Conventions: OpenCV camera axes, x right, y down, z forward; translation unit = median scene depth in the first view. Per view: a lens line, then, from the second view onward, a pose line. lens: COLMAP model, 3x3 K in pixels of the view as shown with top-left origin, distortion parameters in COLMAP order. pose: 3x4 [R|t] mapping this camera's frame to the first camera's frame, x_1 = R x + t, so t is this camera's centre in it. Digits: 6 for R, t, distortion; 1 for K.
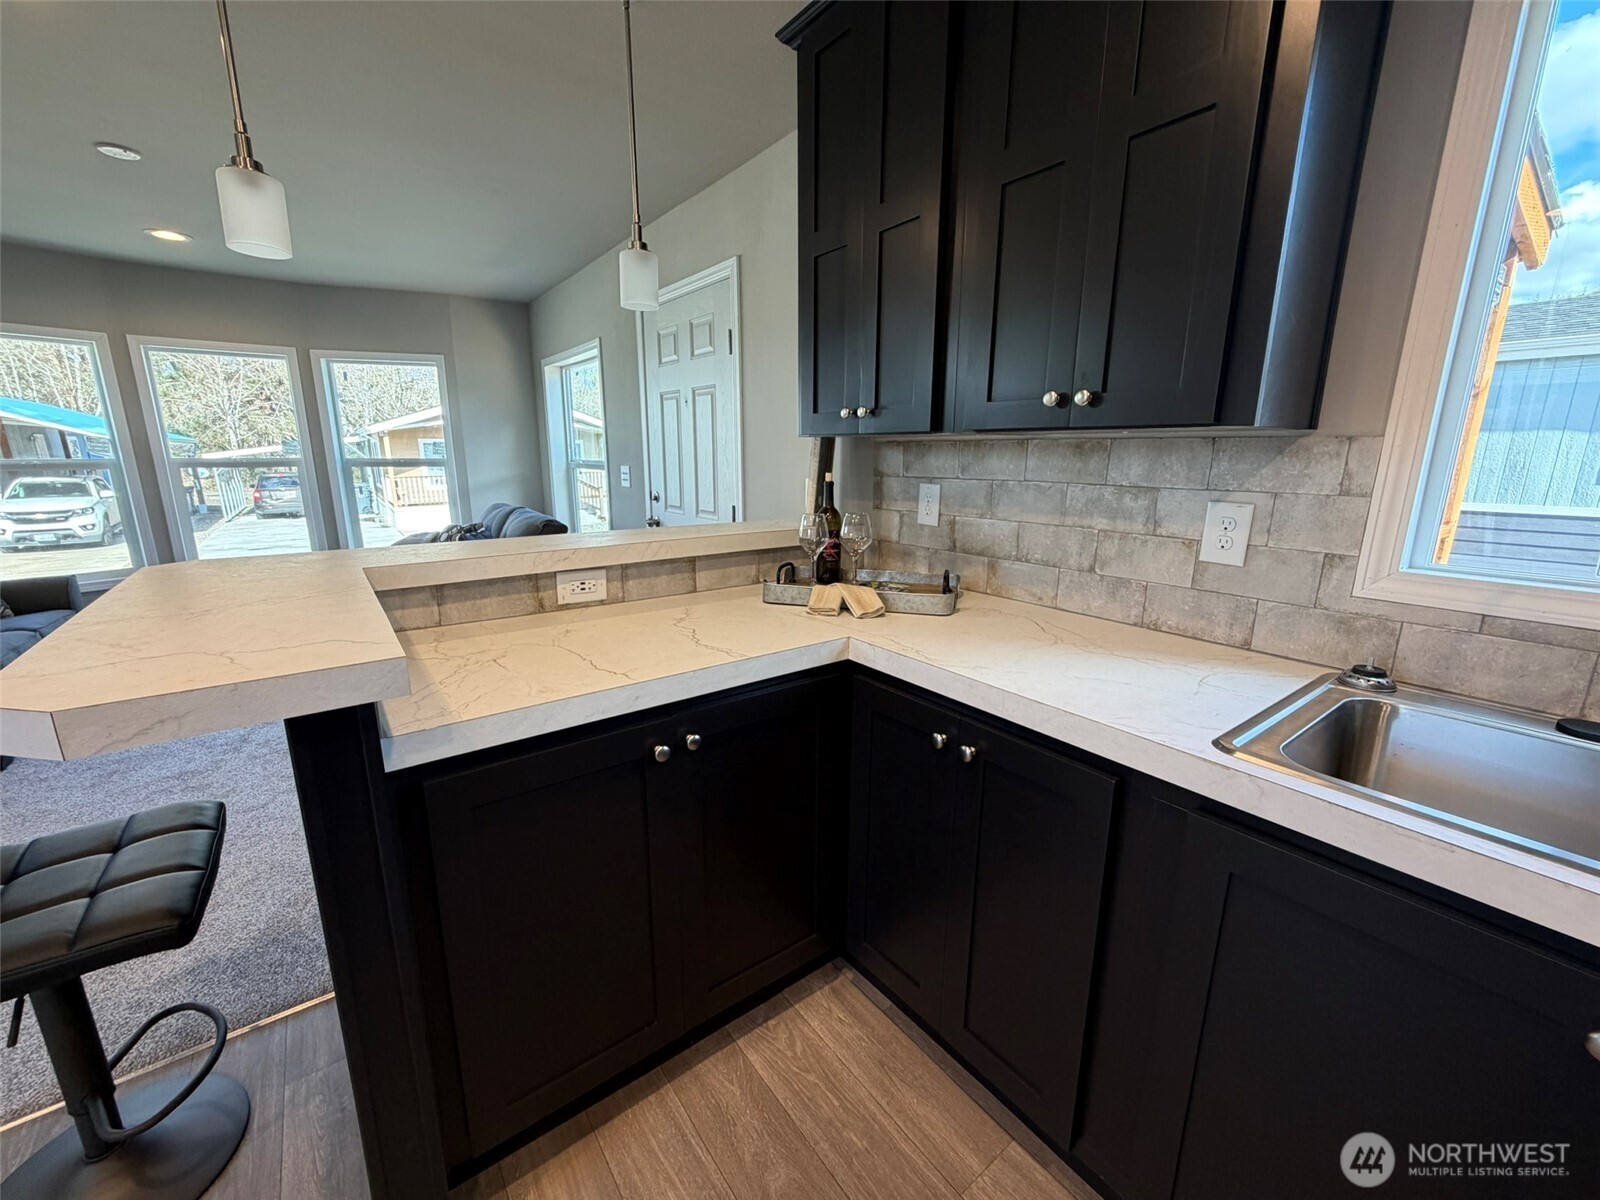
lens RADIAL K [[636.6, 0, 794.5], [0, 636.6, 598.3], [0, 0, 1]] dist [-0.000169, 0.000133]
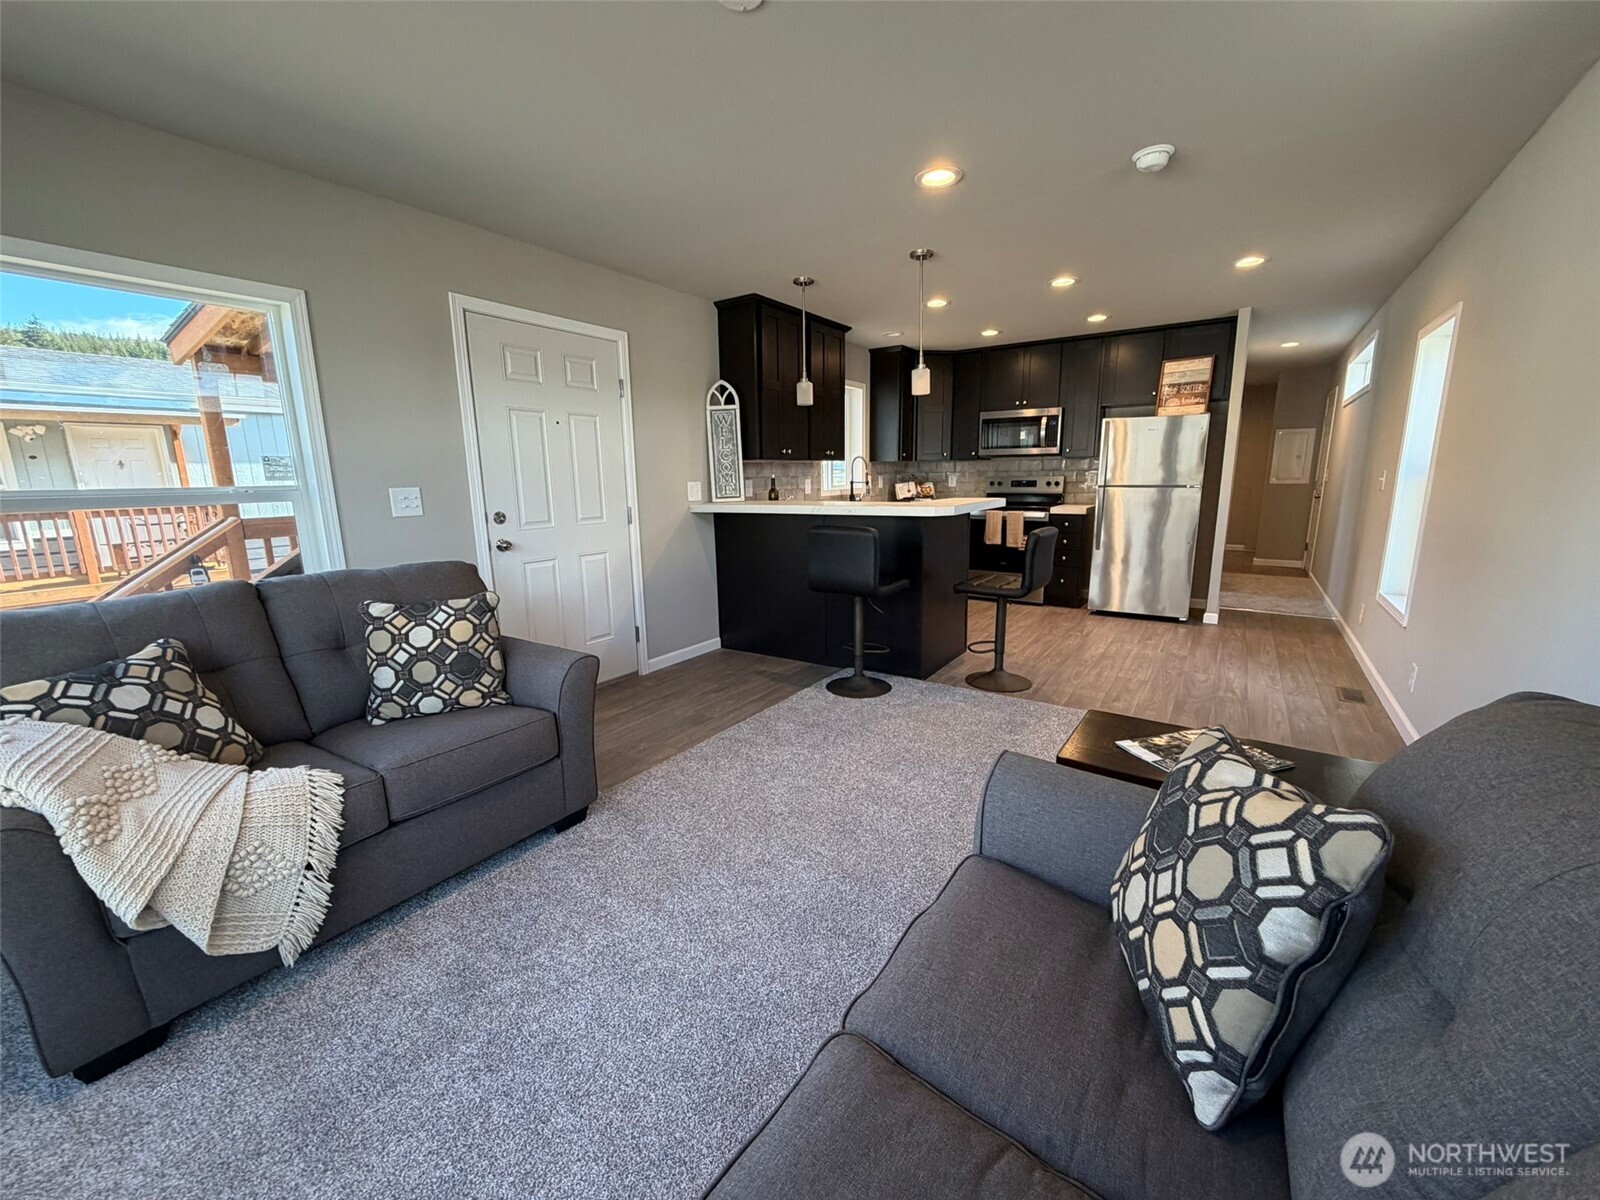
lens RADIAL K [[636.6, 0, 796.6], [0, 636.6, 598.7], [0, 0, 1]] dist [-0.000169, 0.000133]
pose [[-0.323744, -0.178810, 0.929095, -2.686568], [0.229186, 0.937914, 0.260368, -0.420177], [-0.917967, 0.297228, -0.262663, 1.954756]]
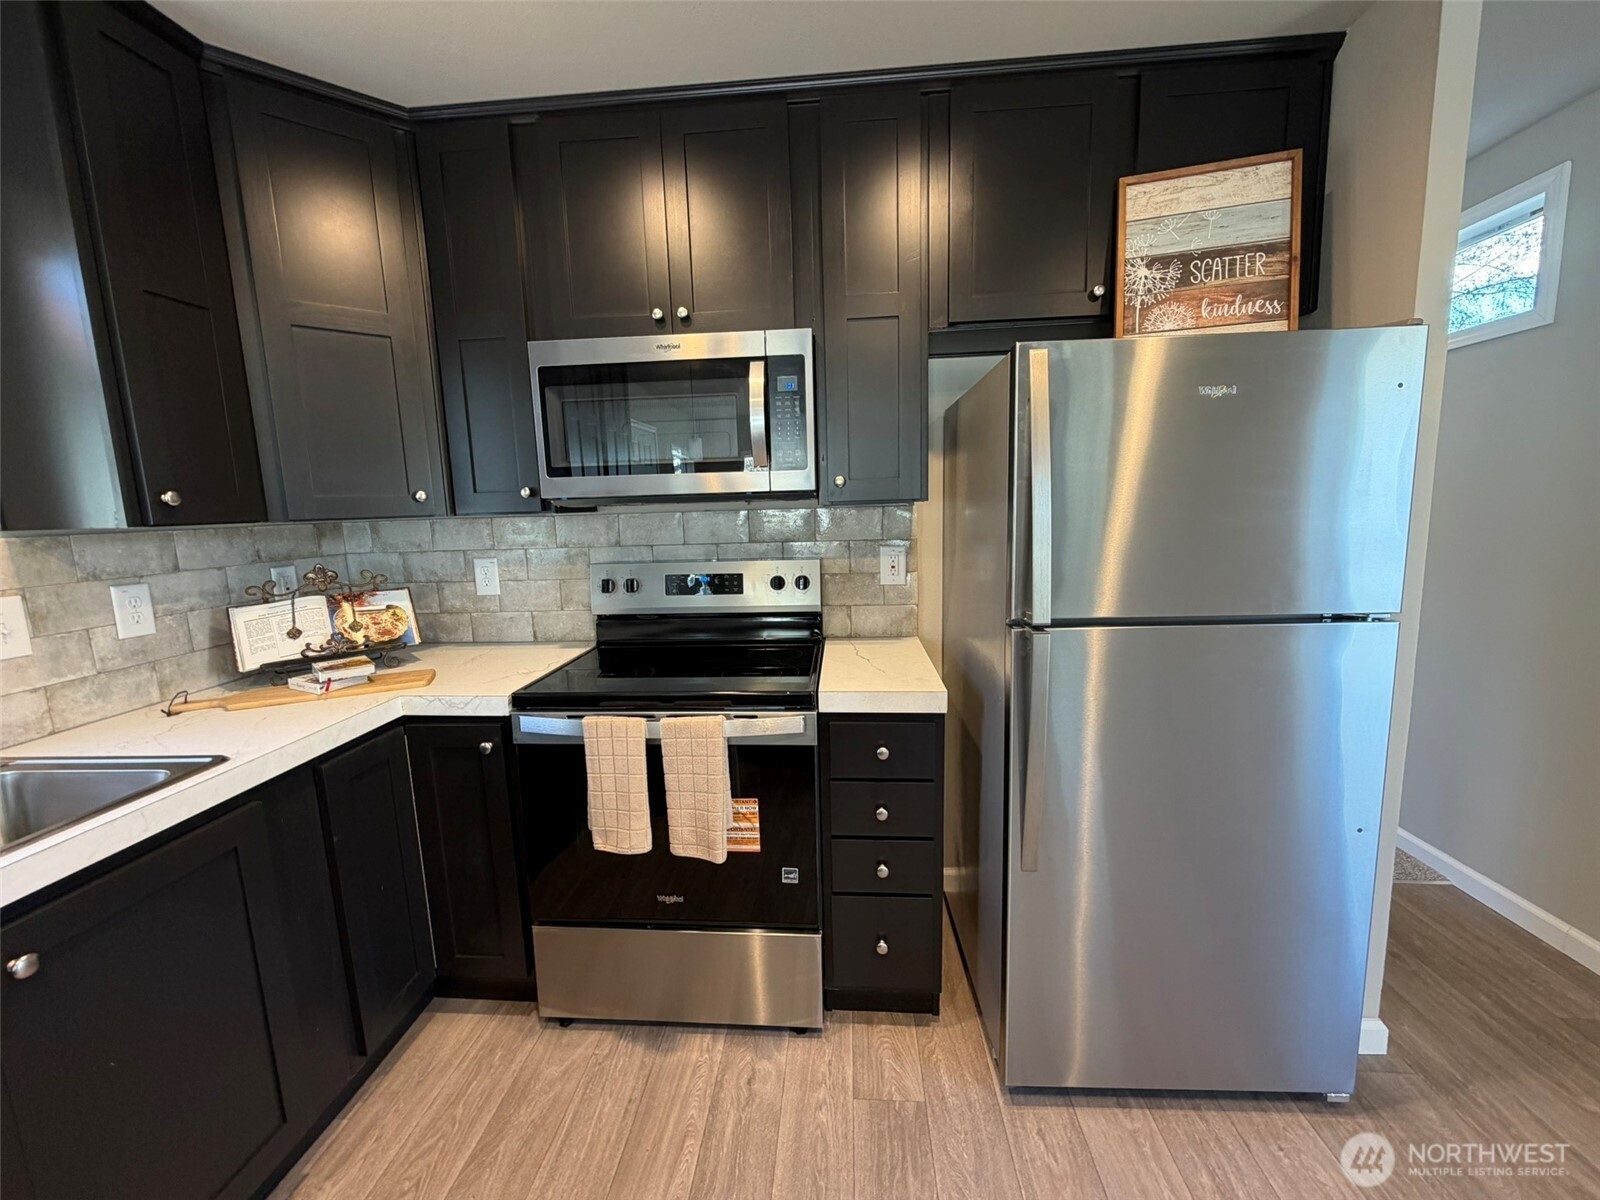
lens RADIAL K [[636.6, 0, 796.9], [0, 636.6, 598.7], [0, 0, 1]] dist [-0.000169, 0.000133]
pose [[-0.752096, -0.072639, 0.655038, -0.322663], [0.179629, 0.933685, 0.309784, -0.072480], [-0.634101, 0.350651, -0.689173, 0.183008]]
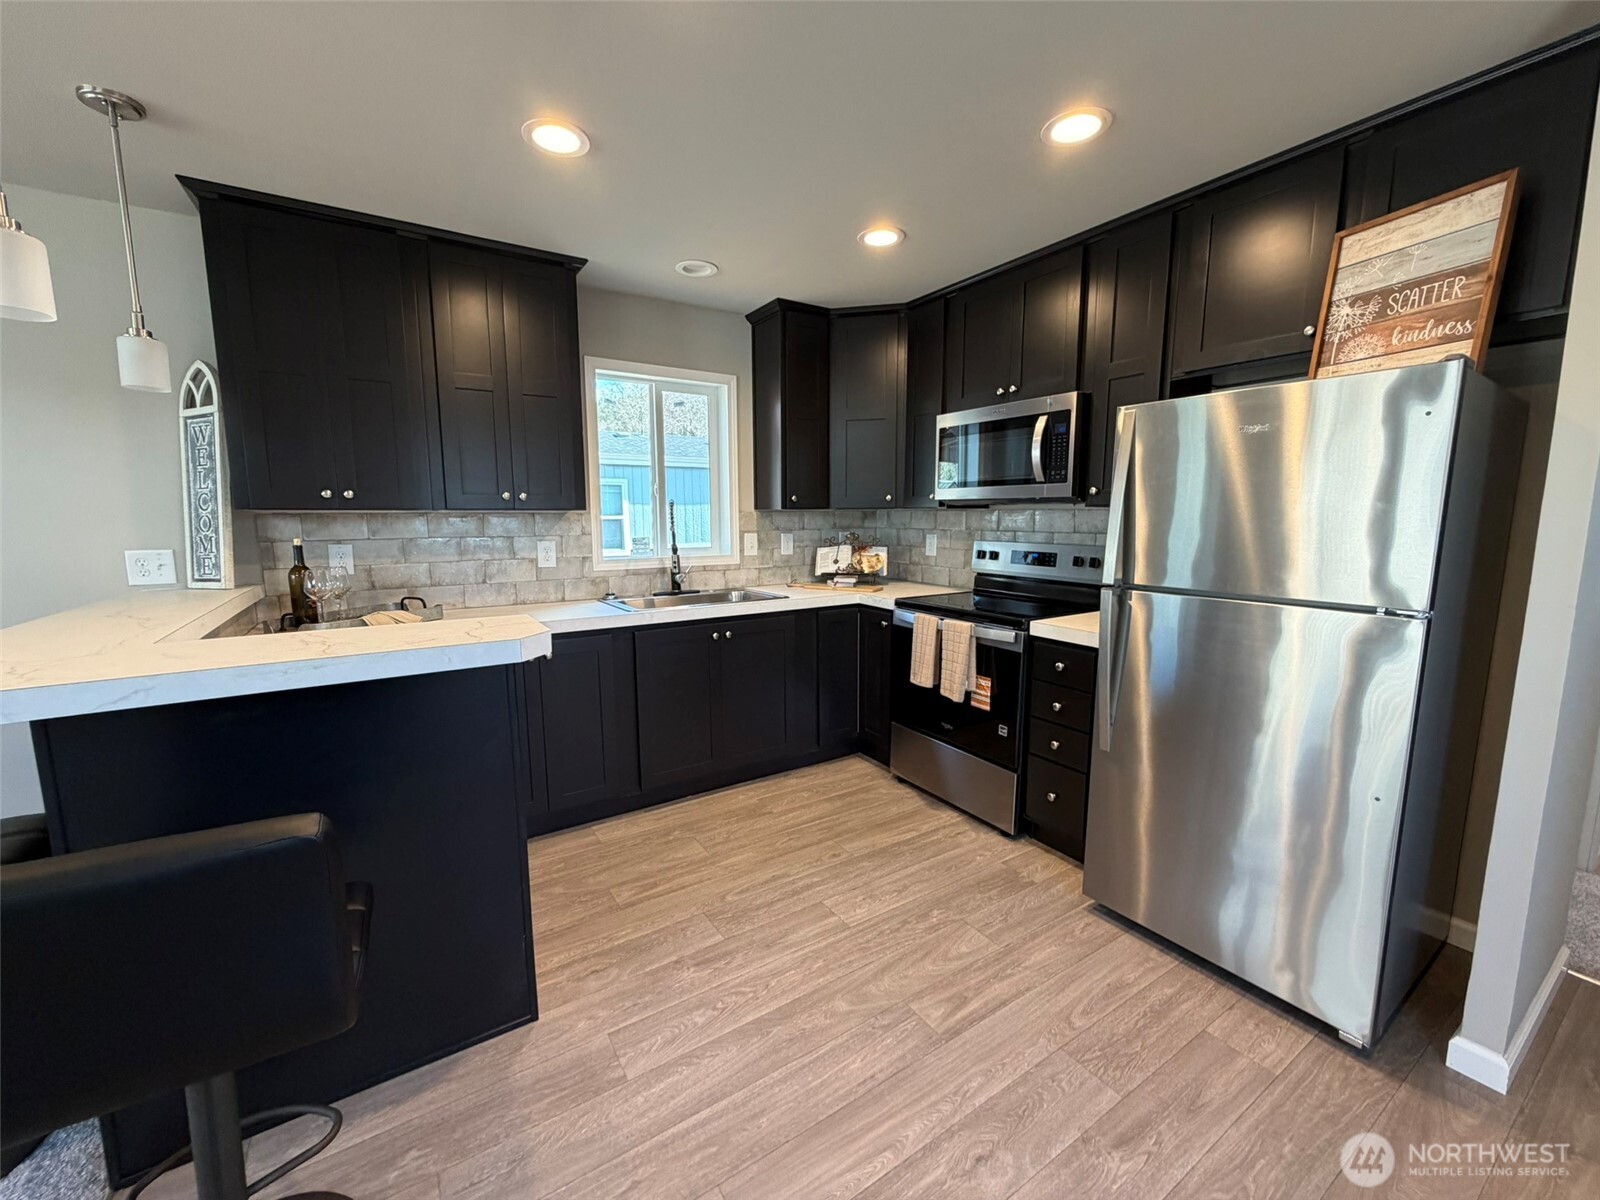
lens RADIAL K [[636.6, 0, 794.8], [0, 636.6, 598.9], [0, 0, 1]] dist [-0.000169, 0.000133]
pose [[0.071956, -0.131982, 0.988637, -1.293557], [0.228490, 0.967028, 0.112467, 0.000908], [-0.970883, 0.217801, 0.099740, -0.056177]]
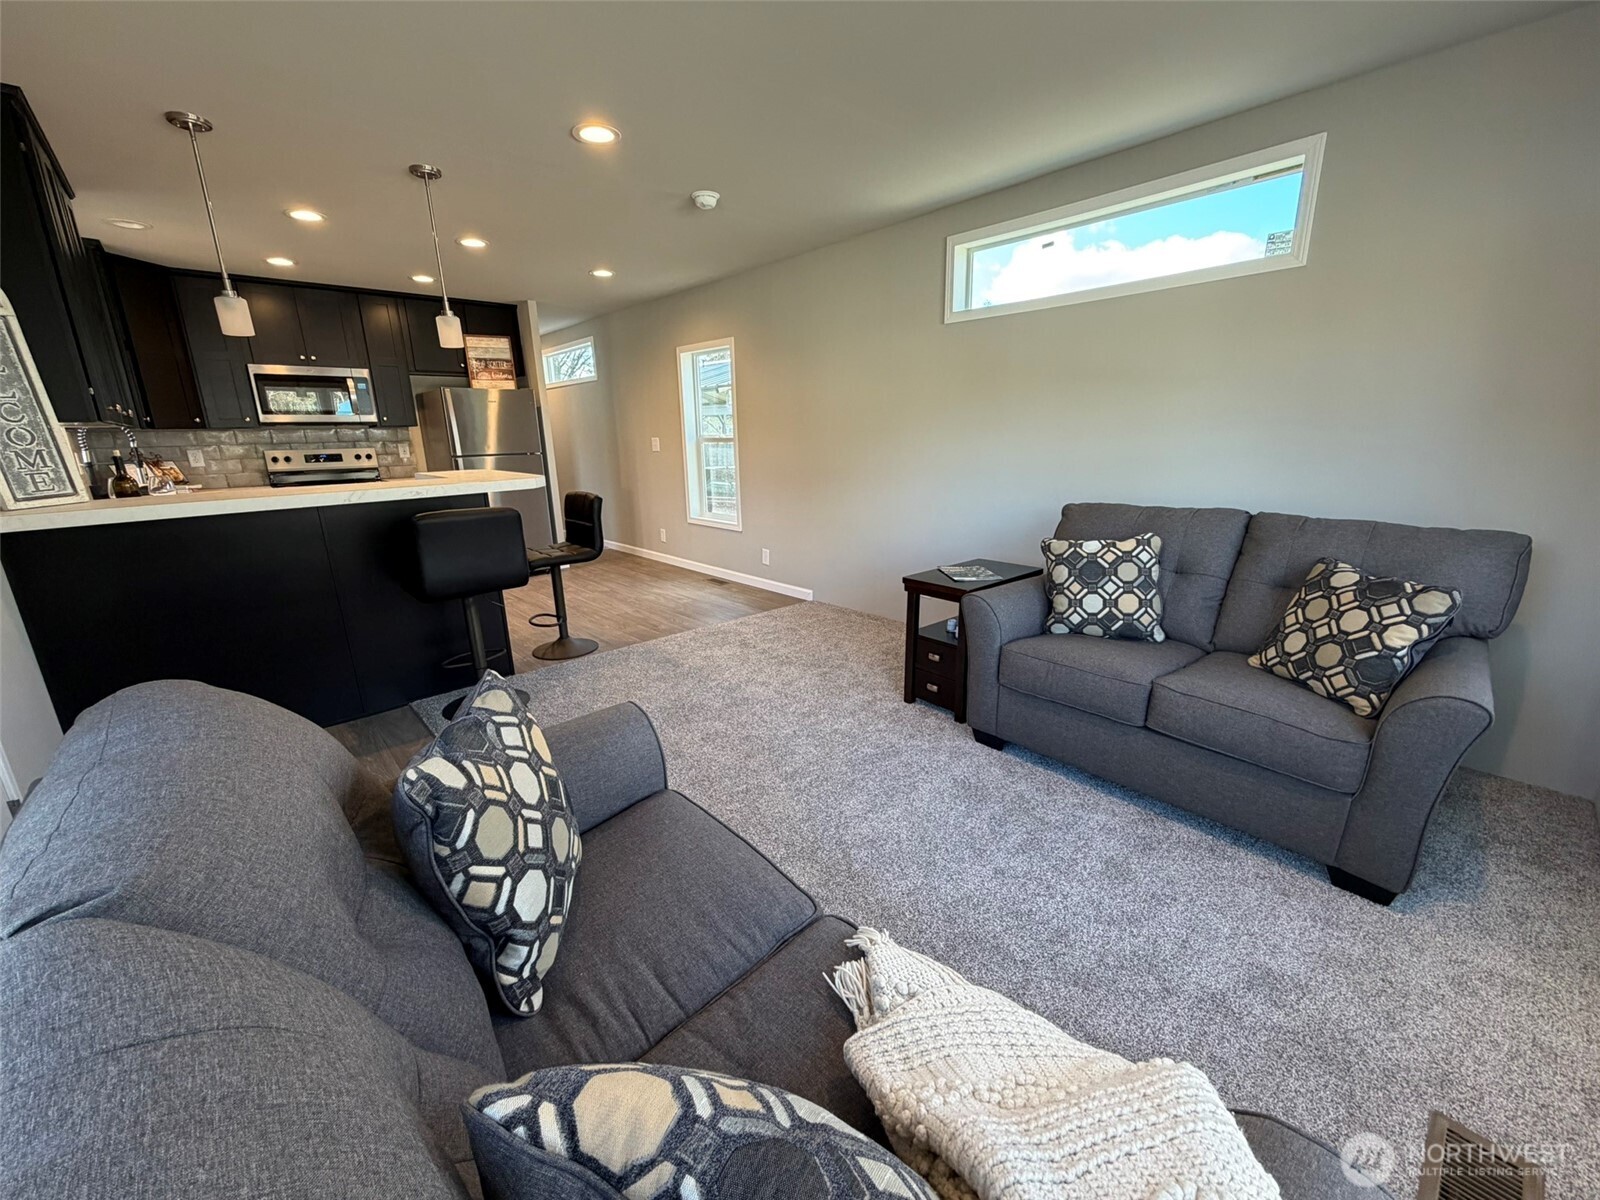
lens RADIAL K [[636.6, 0, 793.9], [0, 636.6, 598.8], [0, 0, 1]] dist [-0.000169, 0.000133]
pose [[-0.995782, 0.041868, -0.081638, -1.452254], [-0.001393, 0.882802, 0.469743, -0.638860], [0.091737, 0.467875, -0.879020, 2.838960]]
